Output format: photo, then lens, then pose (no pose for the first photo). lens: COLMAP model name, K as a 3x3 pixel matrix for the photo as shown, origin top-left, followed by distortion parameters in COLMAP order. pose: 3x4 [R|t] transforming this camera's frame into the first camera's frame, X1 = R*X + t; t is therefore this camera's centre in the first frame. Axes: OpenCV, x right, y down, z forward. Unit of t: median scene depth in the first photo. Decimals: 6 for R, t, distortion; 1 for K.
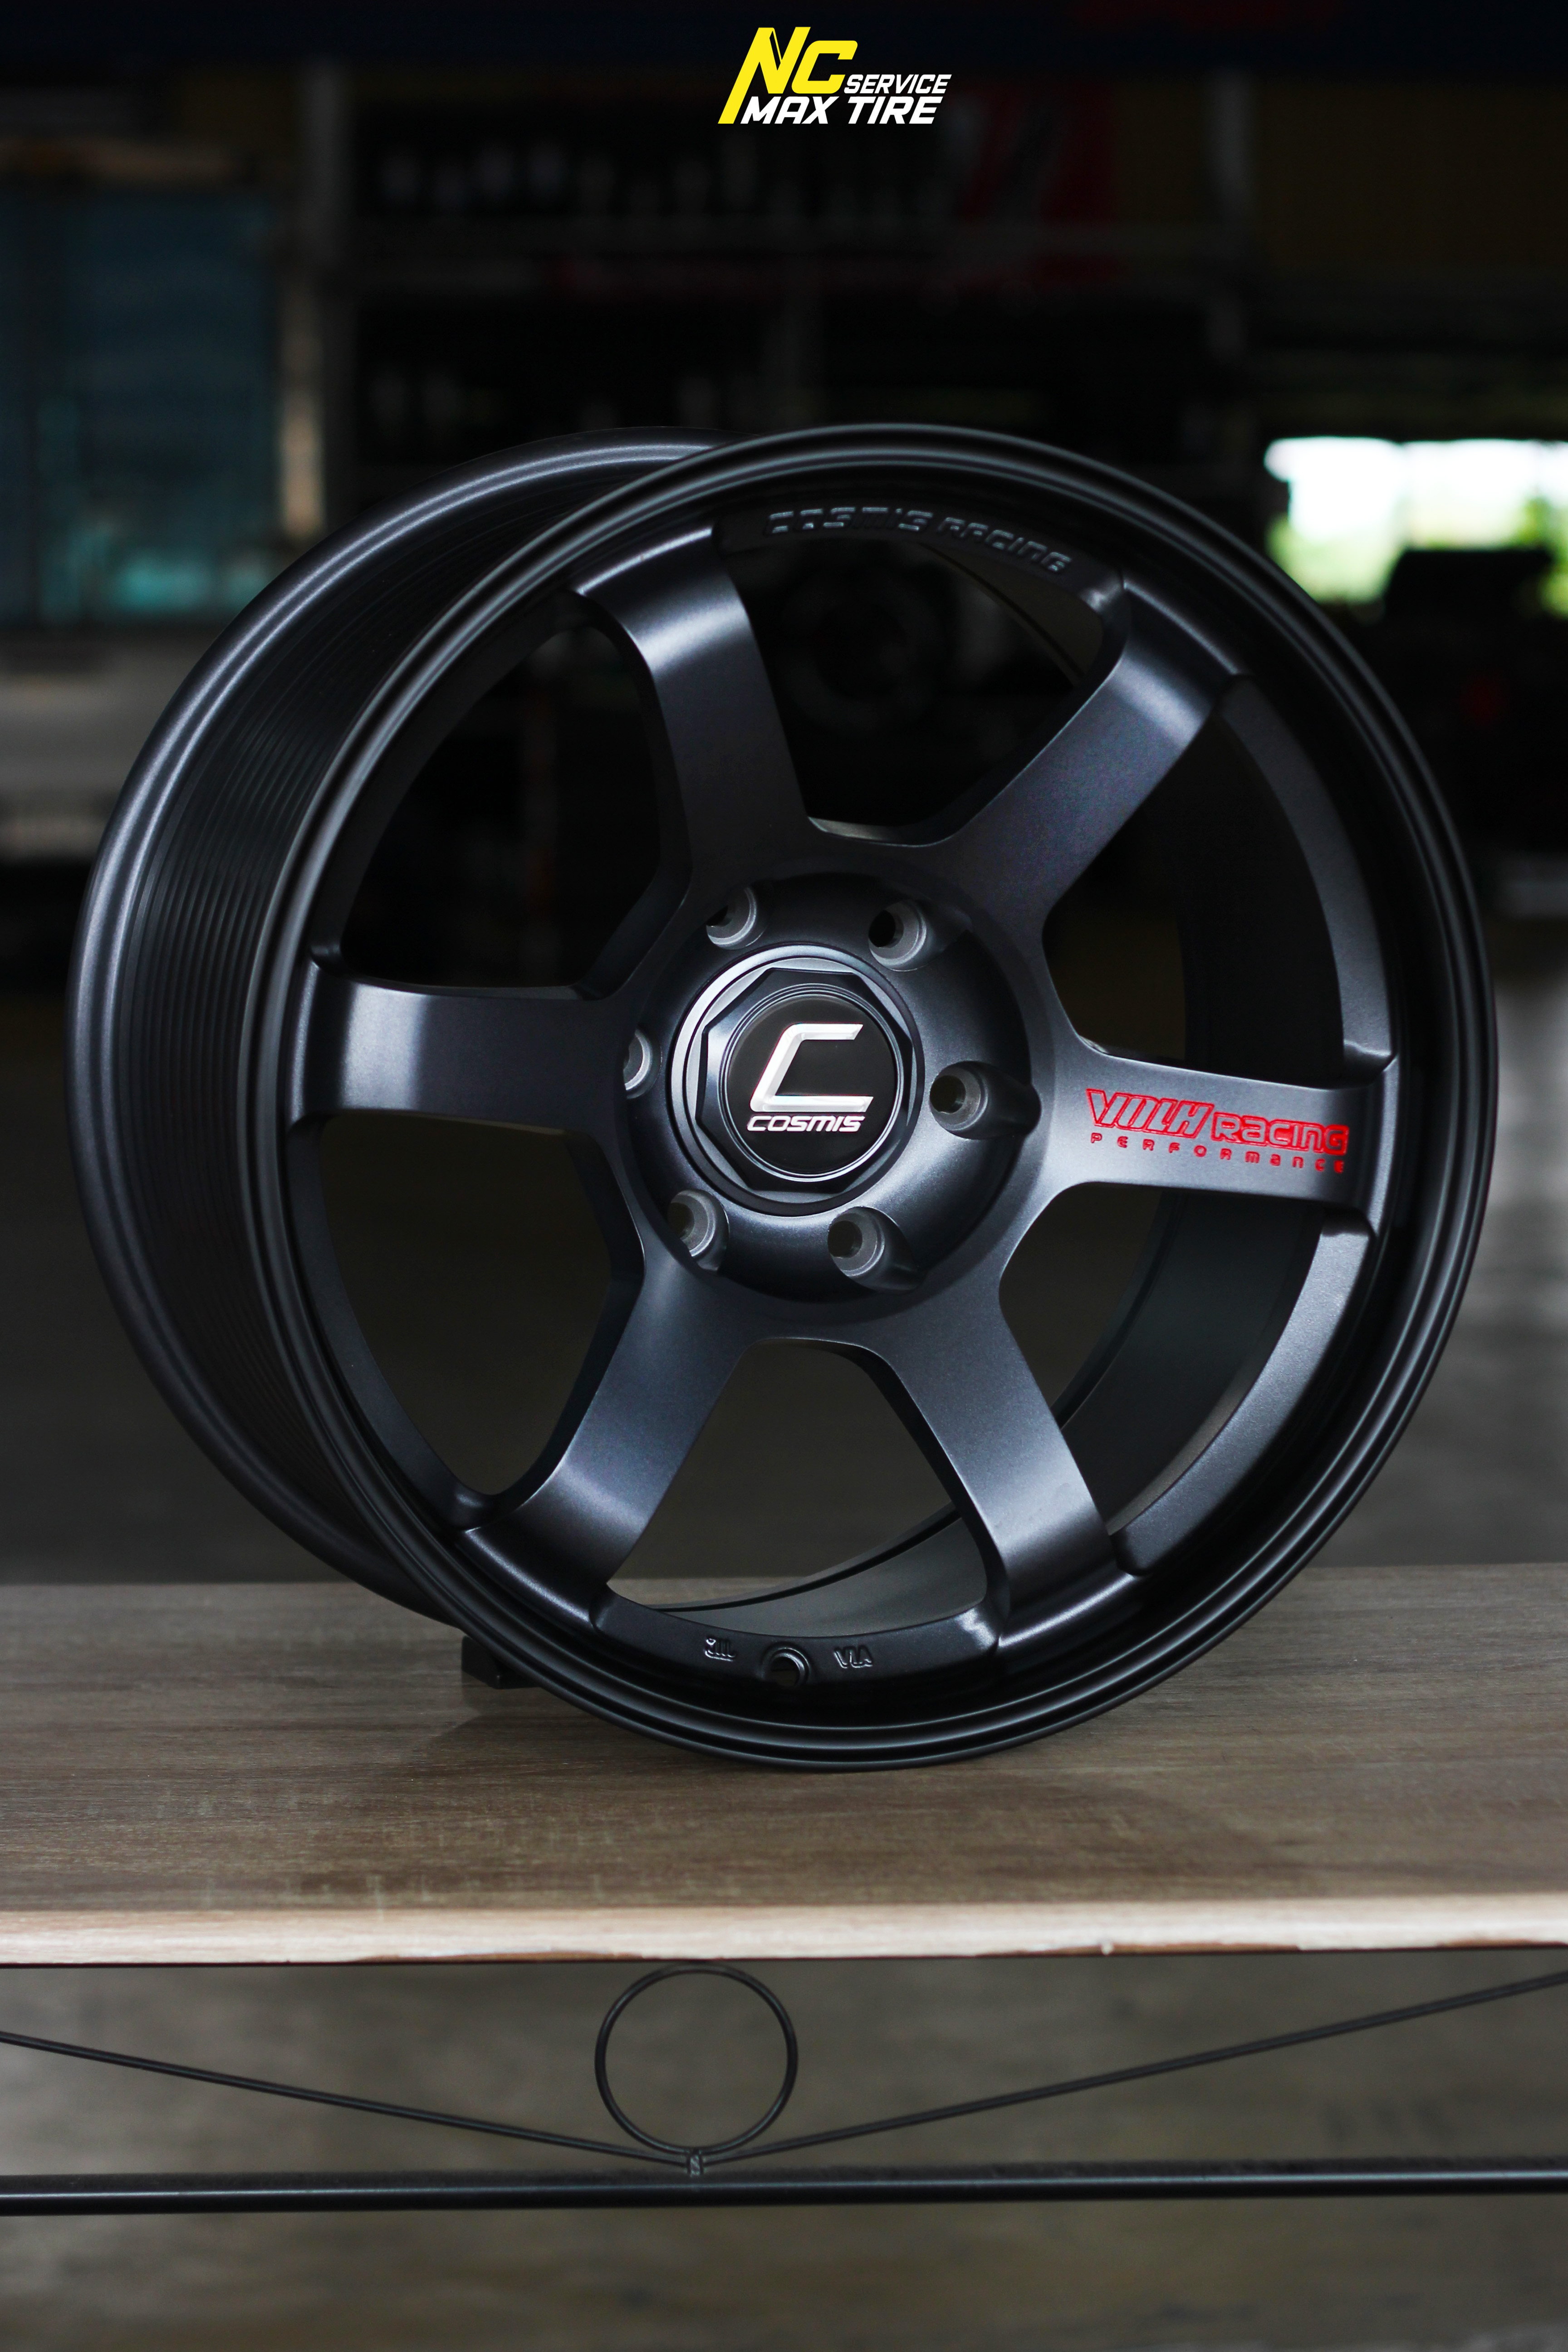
lens RADIAL K [[6302.8, 0, 784.0], [0, 6302.8, 1176.0], [0, 0, 1]] dist [-0.190361, -0.769205]
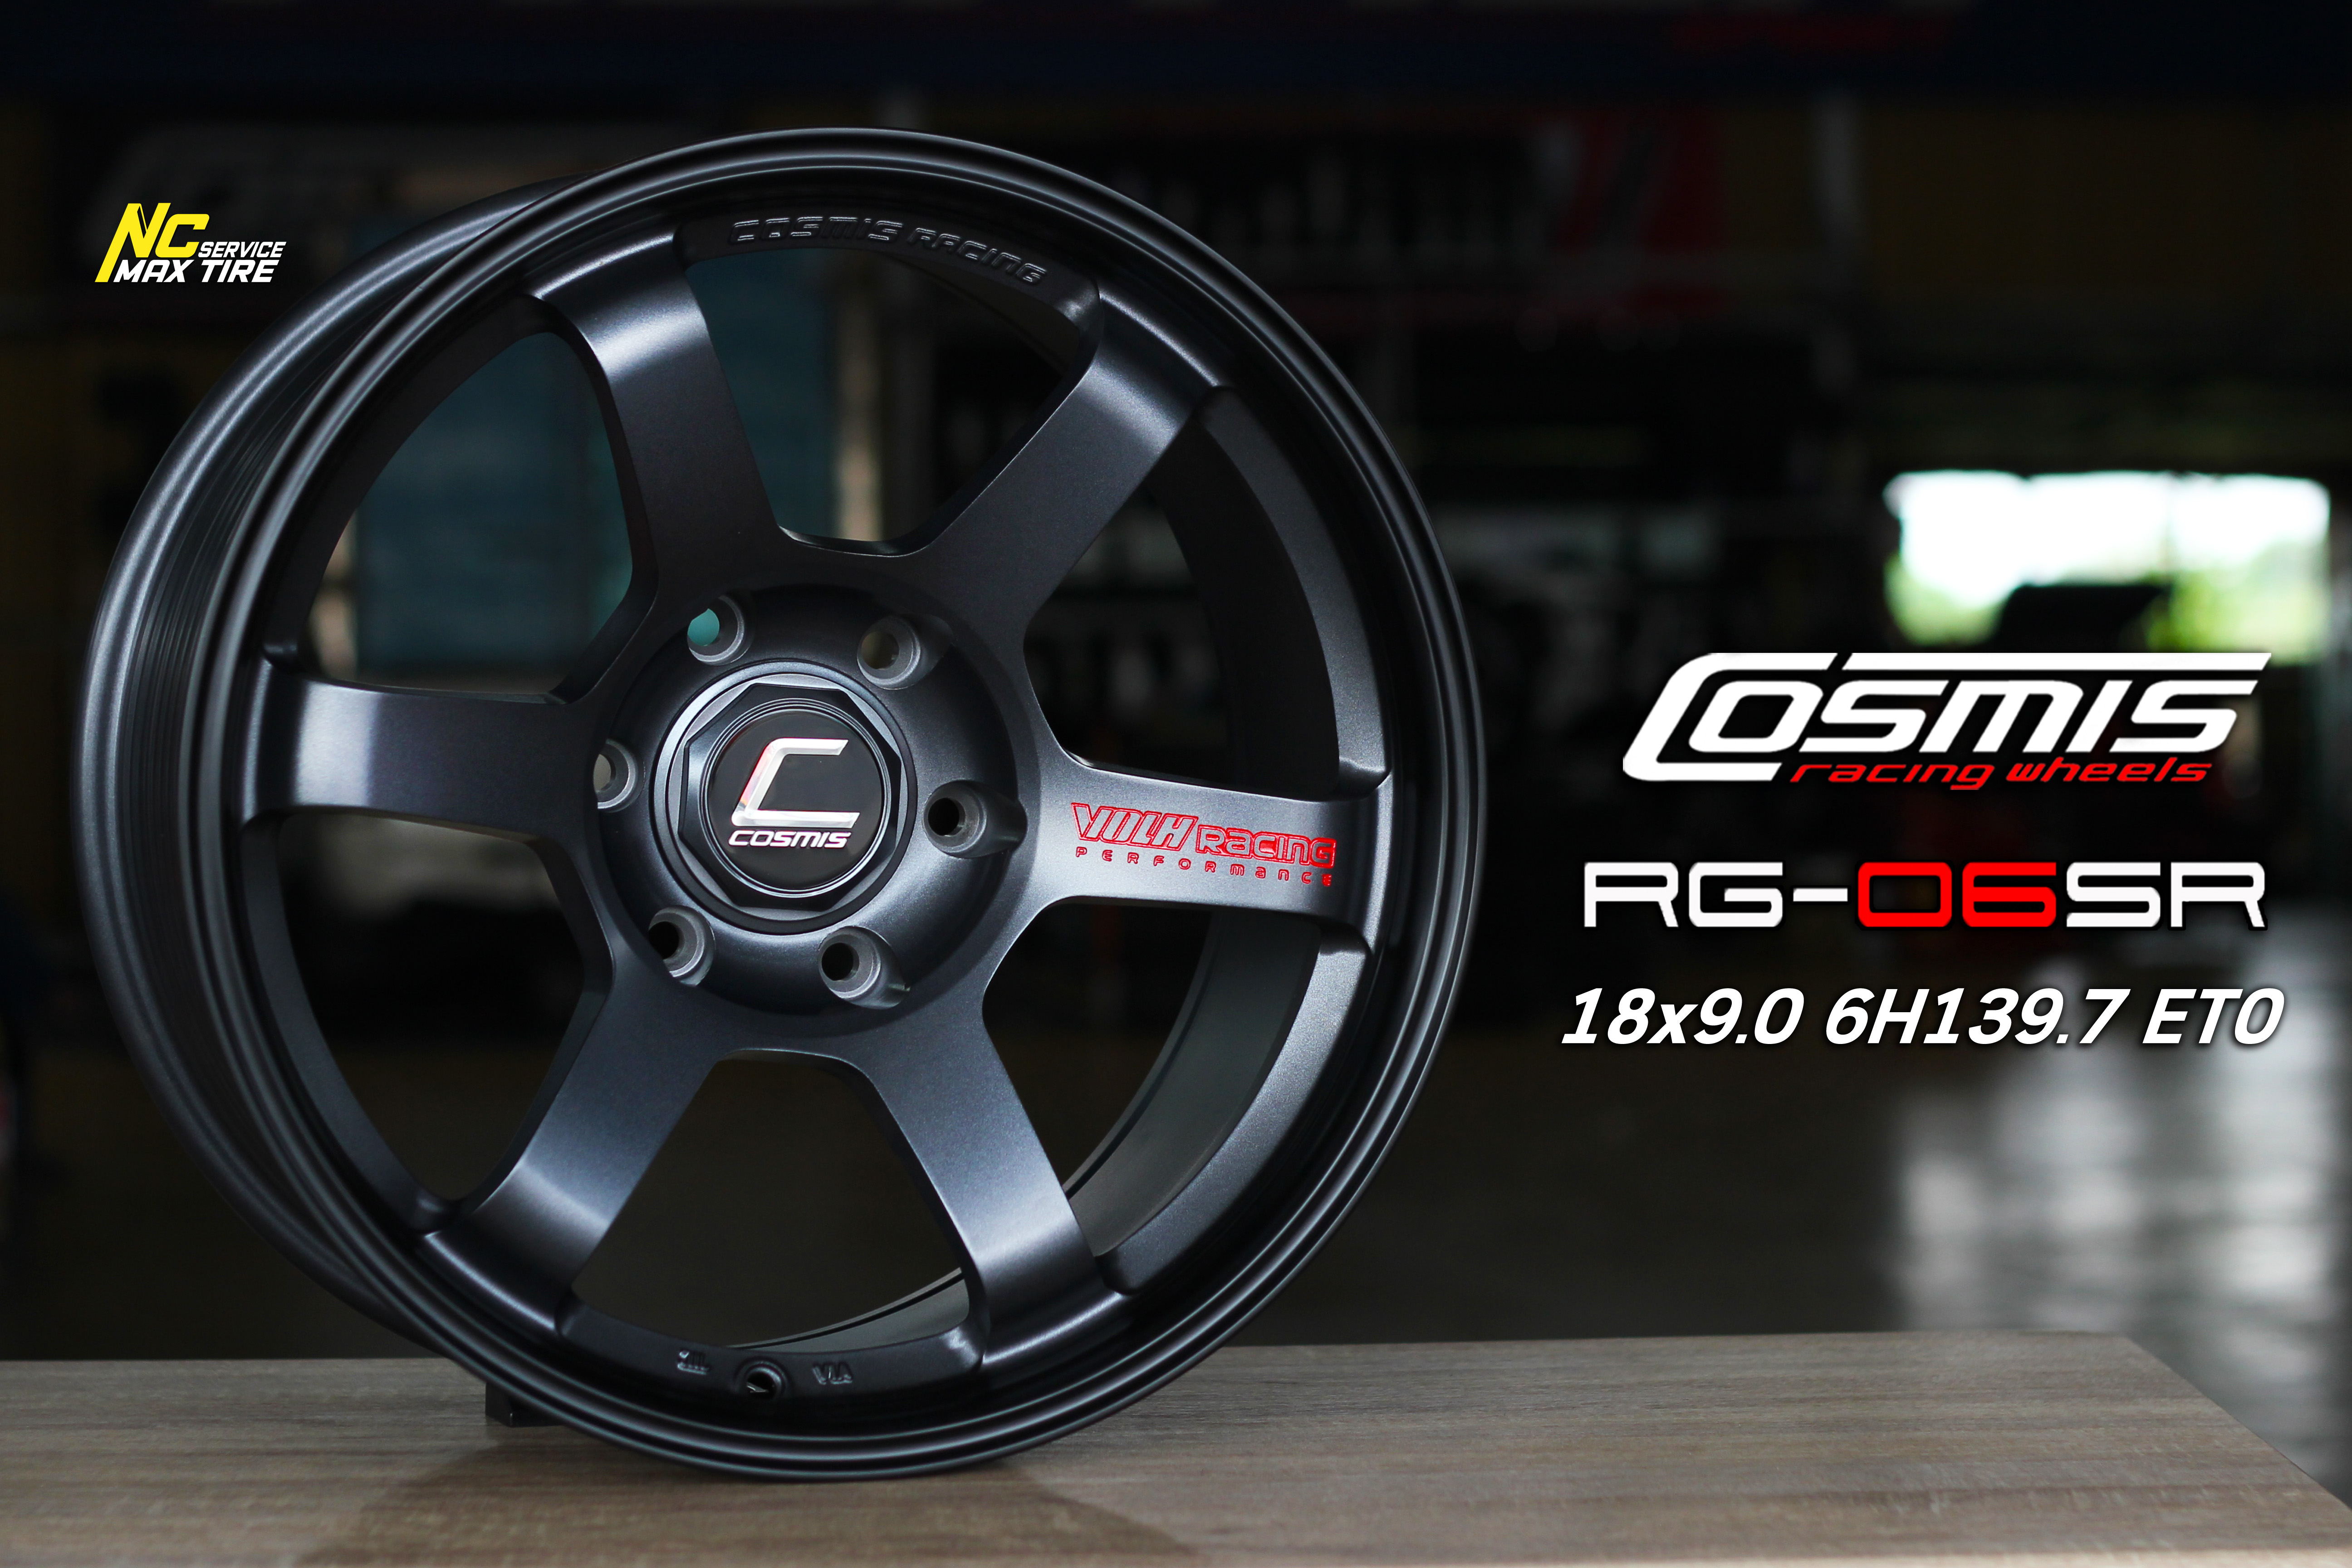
lens RADIAL K [[6302.8, 0, 1176.0], [0, 6302.8, 784.0], [0, 0, 1]] dist [-0.190361, -0.769205]
pose [[0.999119, -0.005877, -0.041558, 0.106076], [0.002918, 0.997479, -0.070903, 0.053930], [0.041870, 0.070720, 0.996617, 0.008231]]
